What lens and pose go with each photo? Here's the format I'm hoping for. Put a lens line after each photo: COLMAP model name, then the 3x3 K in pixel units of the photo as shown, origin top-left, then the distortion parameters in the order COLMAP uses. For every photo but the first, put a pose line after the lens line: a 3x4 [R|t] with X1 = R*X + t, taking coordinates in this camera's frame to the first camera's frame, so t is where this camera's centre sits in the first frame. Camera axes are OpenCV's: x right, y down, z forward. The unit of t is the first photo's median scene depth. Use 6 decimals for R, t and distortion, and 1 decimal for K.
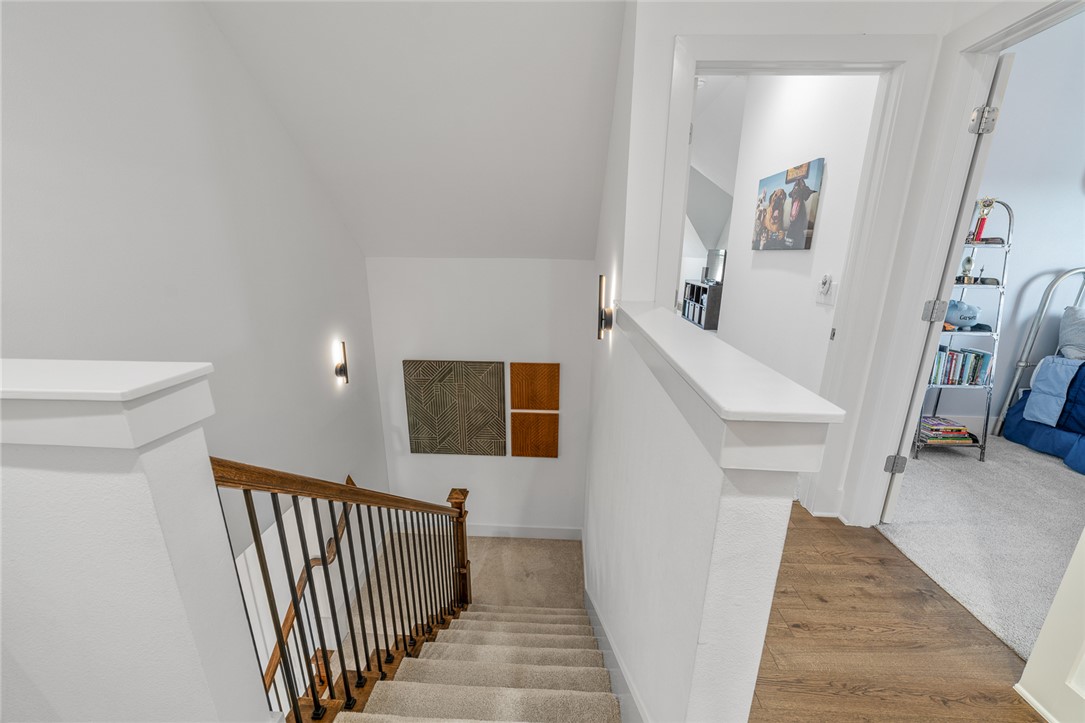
lens RADIAL K [[415.7, 0, 545.9], [0, 415.7, 372.2], [0, 0, 1]] dist [-0.000806, 0.000328]
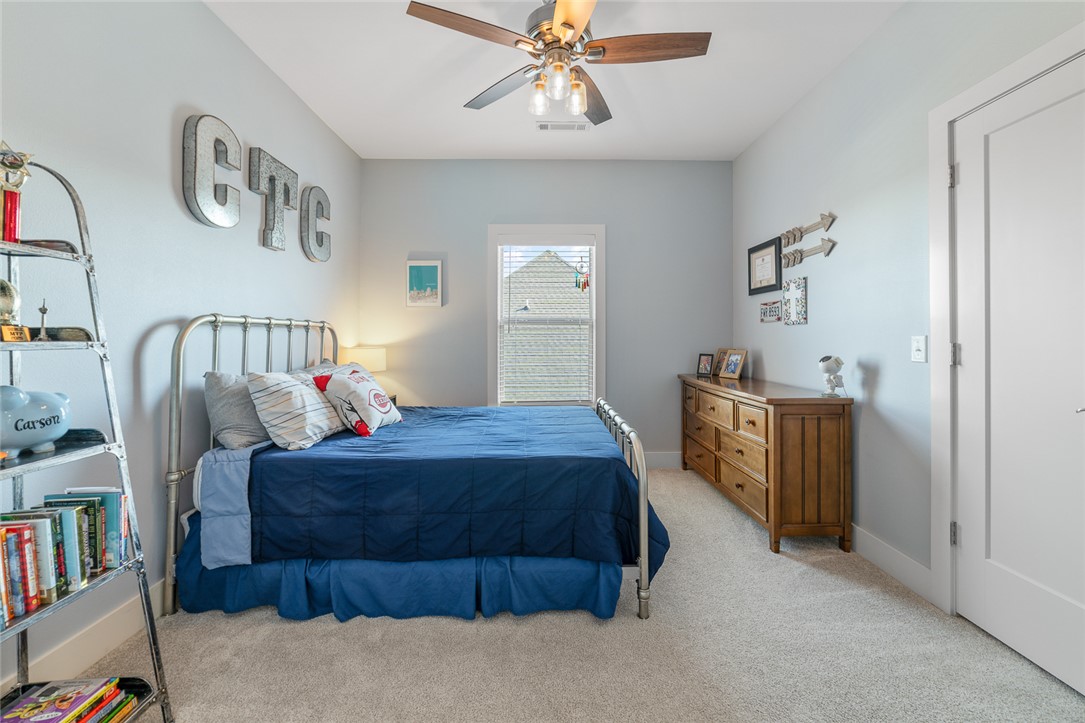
lens RADIAL K [[427.9, 0, 543.0], [0, 427.9, 333.1], [0, 0, 1]] dist [-0.007382, 0.000782]
pose [[-0.049314, -0.001093, 0.998783, 0.579256], [0.273133, 0.961866, 0.014538, -0.086258], [-0.960711, 0.273517, -0.047135, 0.524379]]
